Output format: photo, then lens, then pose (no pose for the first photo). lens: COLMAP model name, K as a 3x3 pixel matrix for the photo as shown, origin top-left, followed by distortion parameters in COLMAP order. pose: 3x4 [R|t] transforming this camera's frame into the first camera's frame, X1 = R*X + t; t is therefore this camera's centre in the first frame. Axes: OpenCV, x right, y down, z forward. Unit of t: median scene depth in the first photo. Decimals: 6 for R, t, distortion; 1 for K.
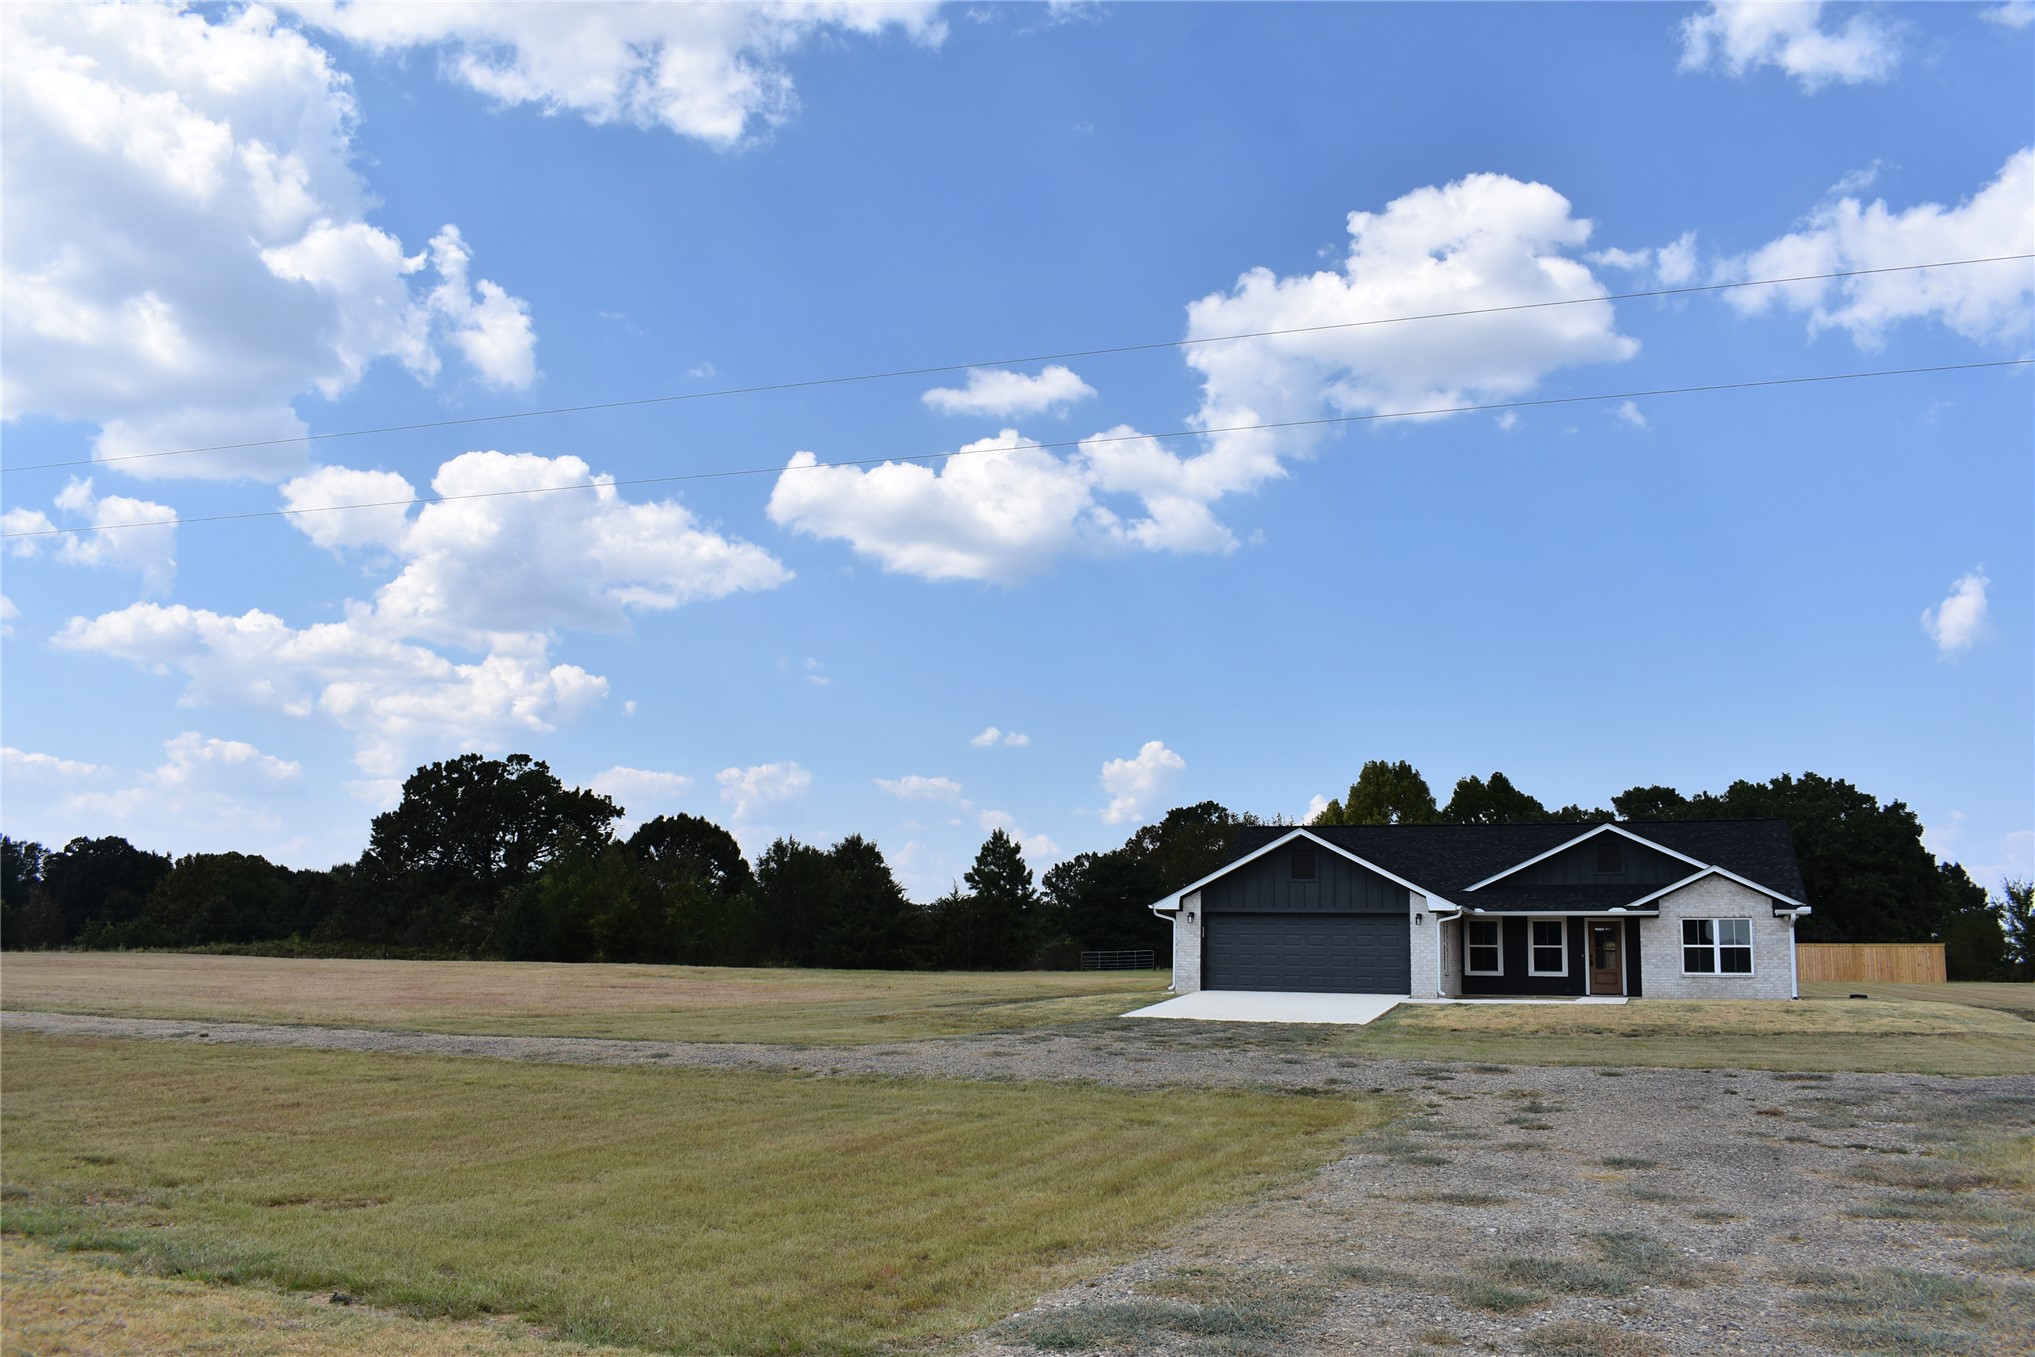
lens RADIAL K [[1595.0, 0, 1020.2], [0, 1595.0, 672.1], [0, 0, 1]] dist [-0.082476, -0.001197]
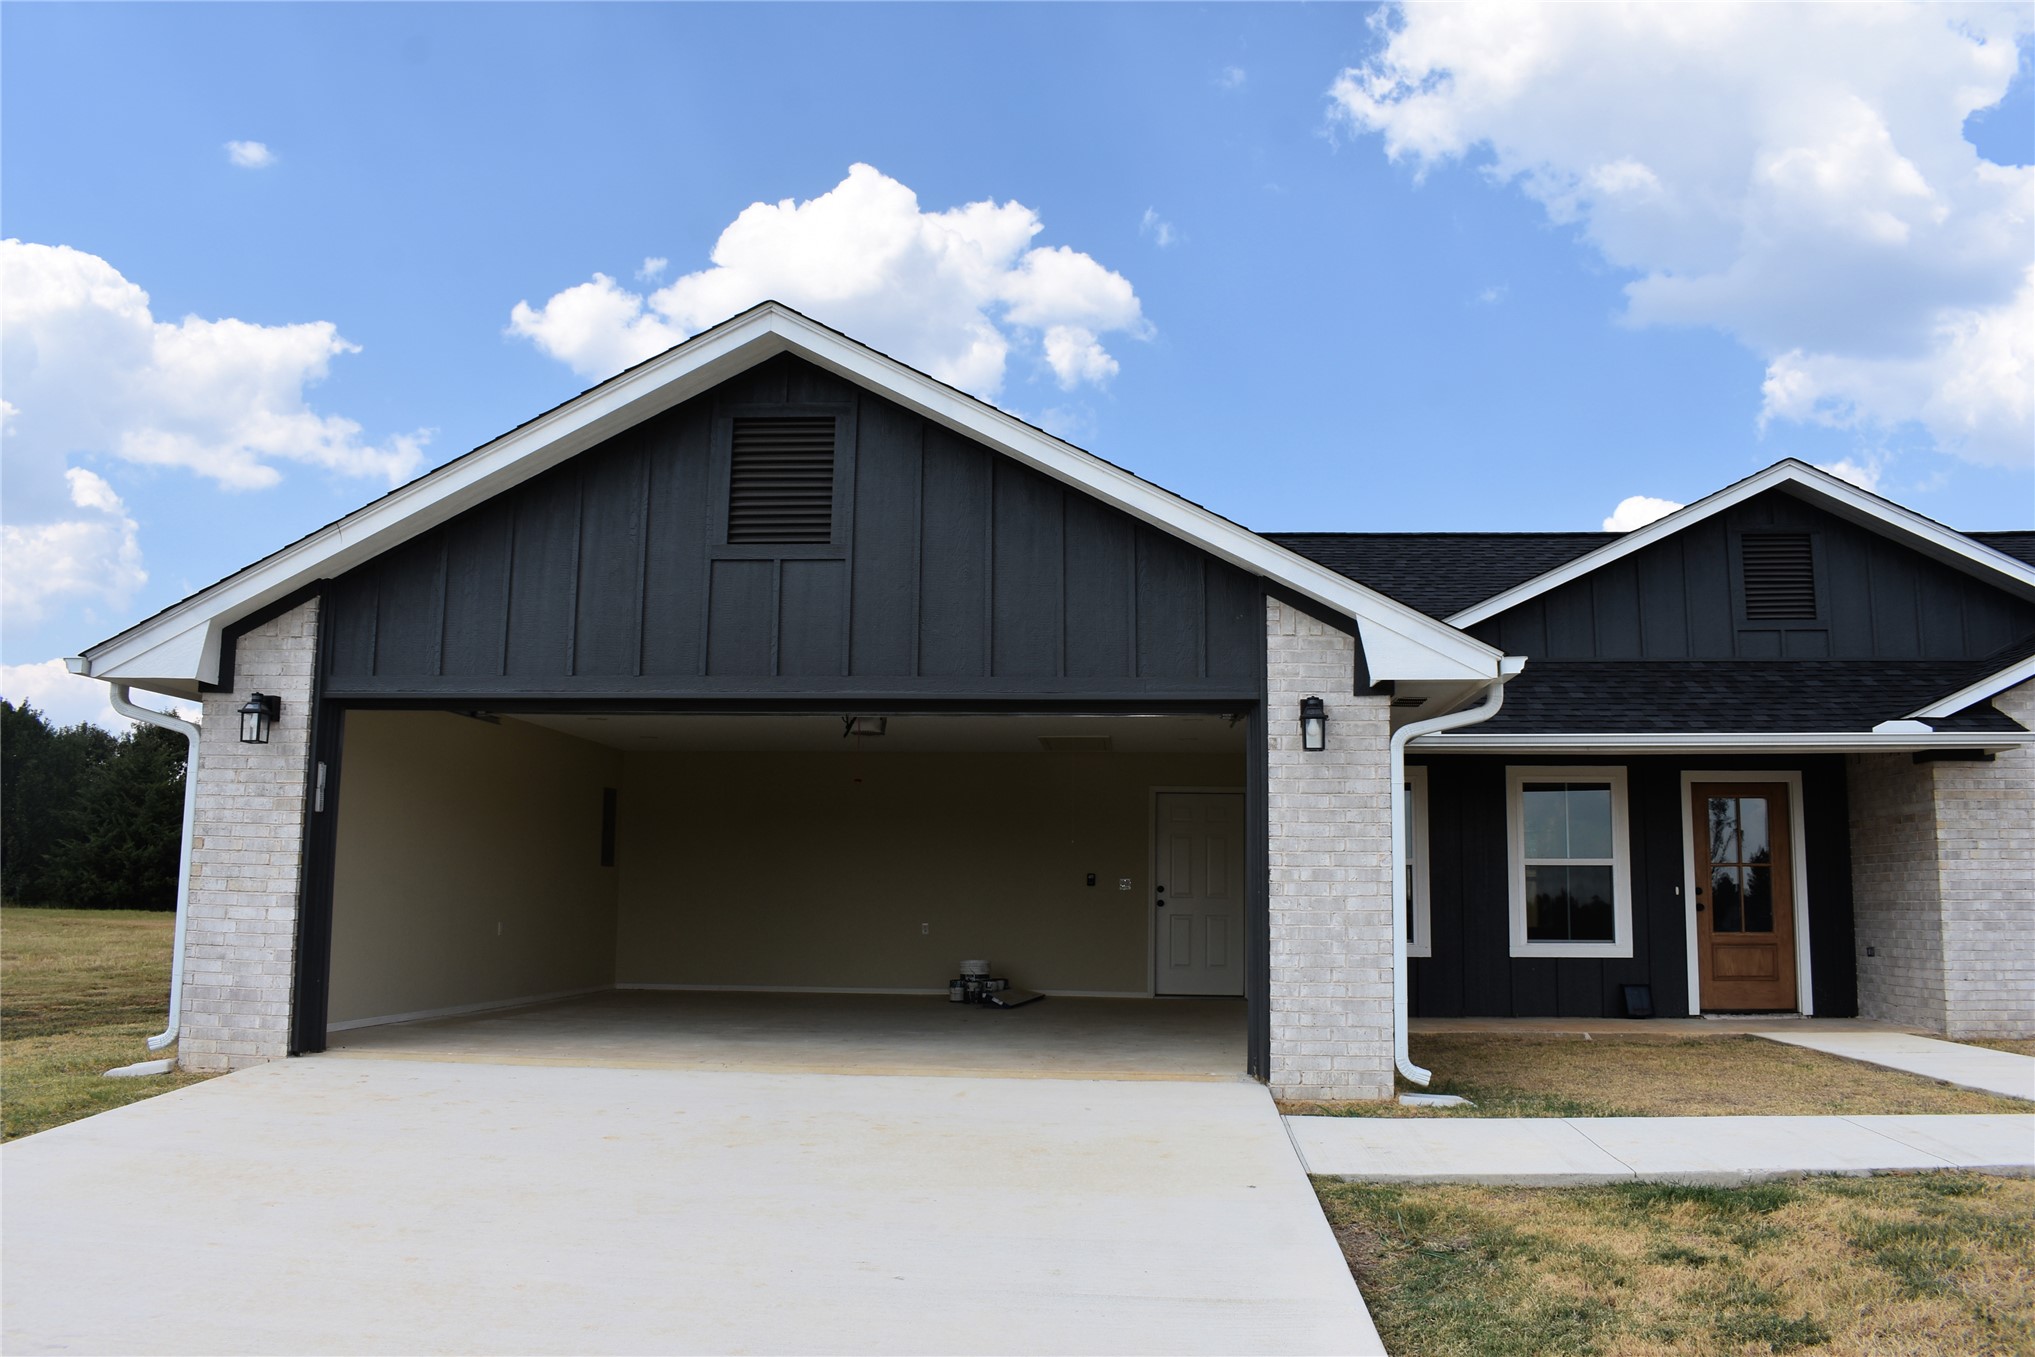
lens RADIAL K [[1595.0, 0, 1020.2], [0, 1595.0, 672.1], [0, 0, 1]] dist [-0.082476, -0.001197]
pose [[0.954781, 0.032241, 0.295556, 0.142734], [-0.044618, 0.998383, 0.035228, 0.135505], [-0.293943, -0.046822, 0.954676, 0.764090]]
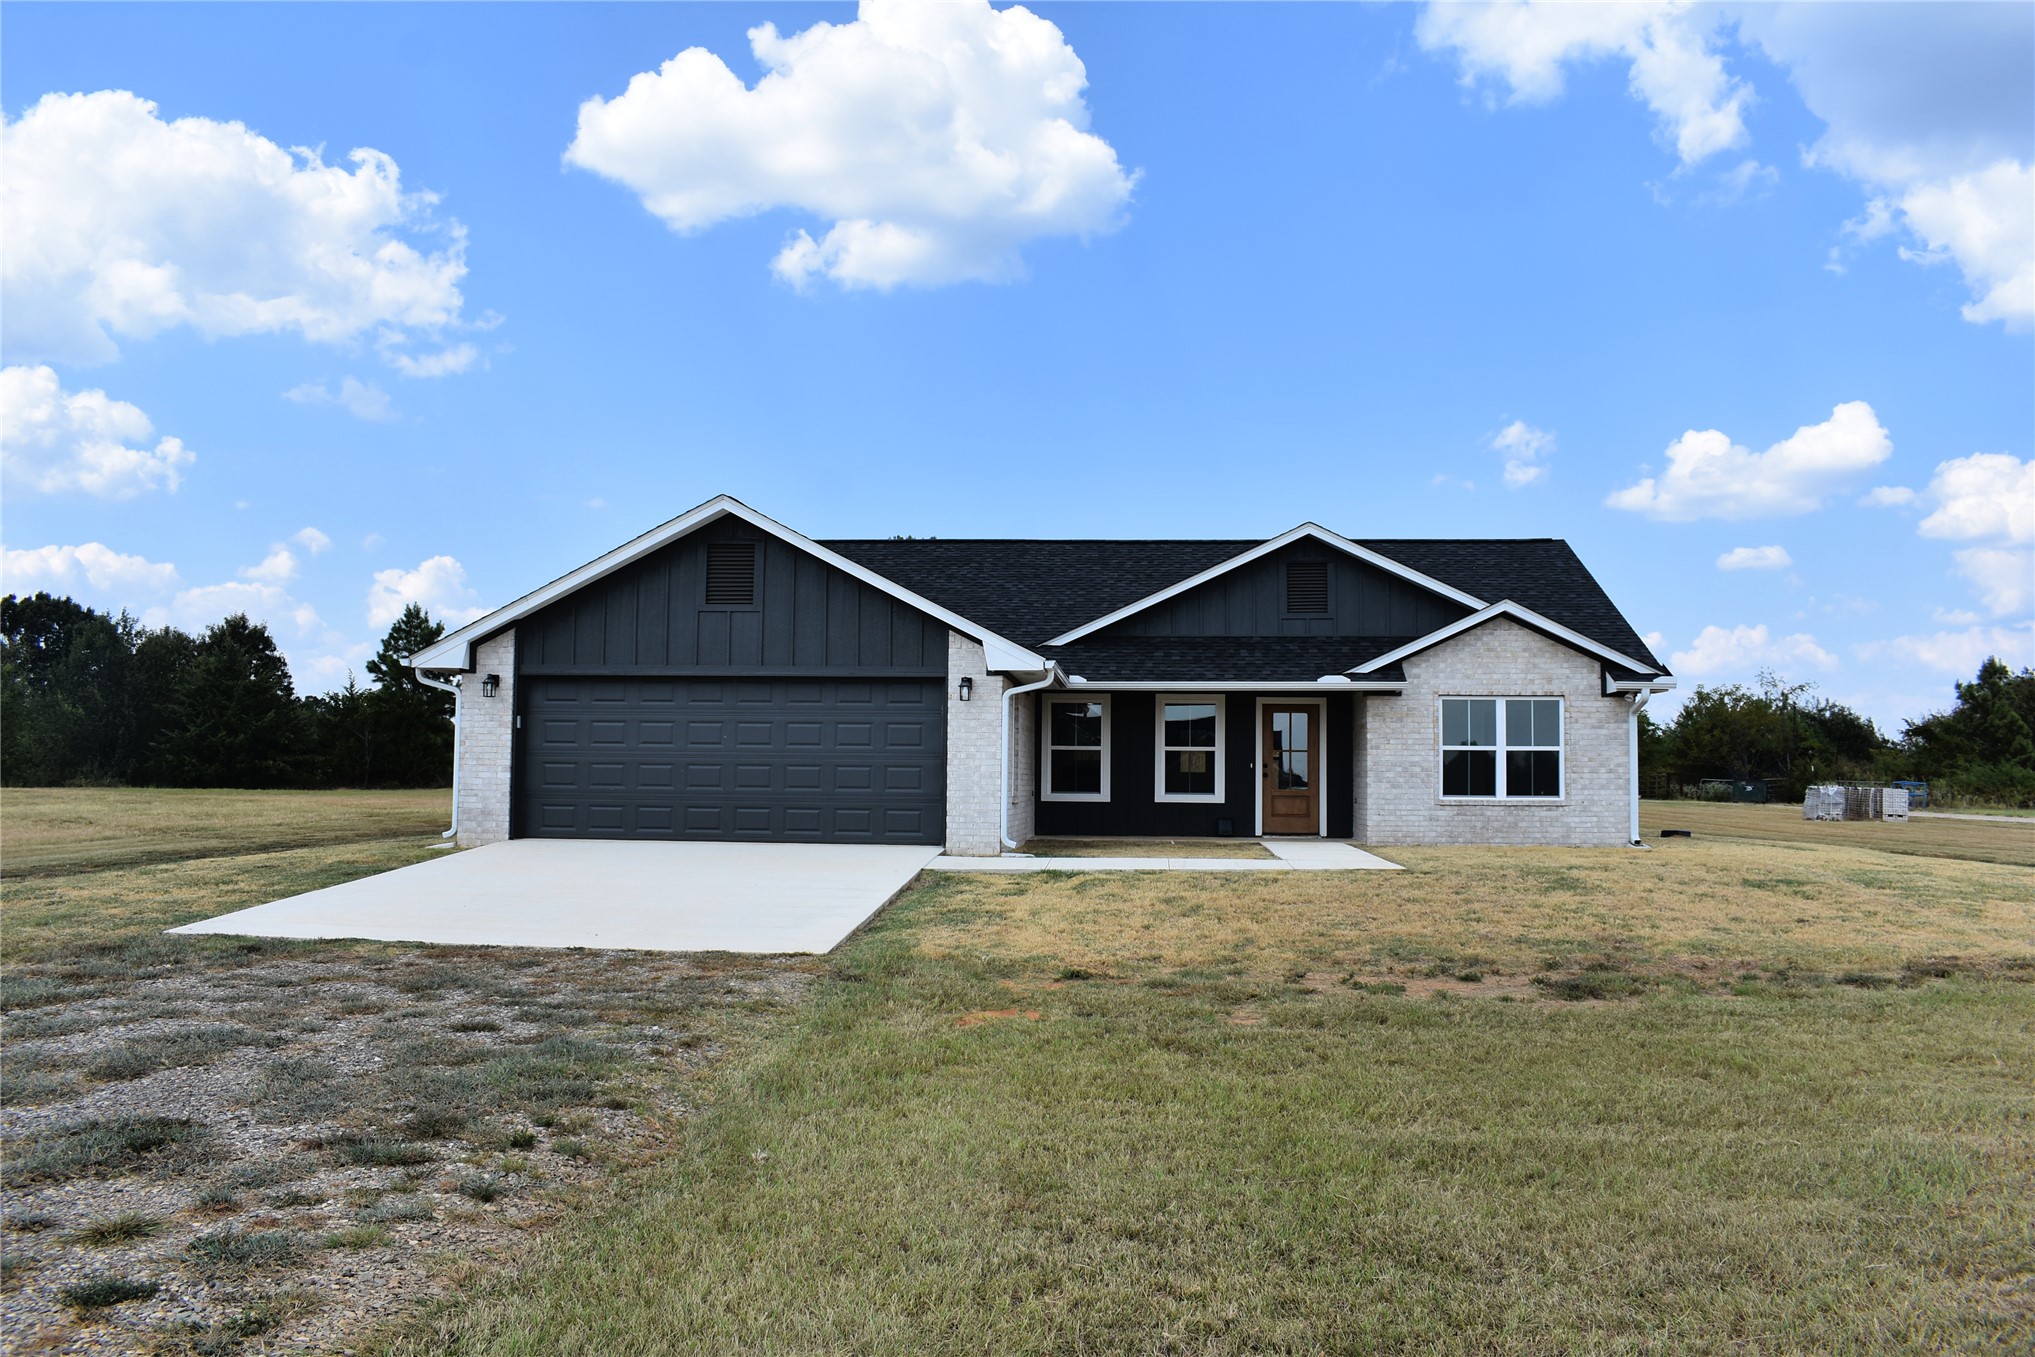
lens RADIAL K [[1620.7, 0, 1022.0], [0, 1620.7, 678.9], [0, 0, 1]] dist [-0.074161, 0.000721]
pose [[0.957341, 0.006909, 0.288878, 0.120077], [-0.042080, 0.992390, 0.115720, 0.090616], [-0.285880, -0.122940, 0.950346, 0.502836]]
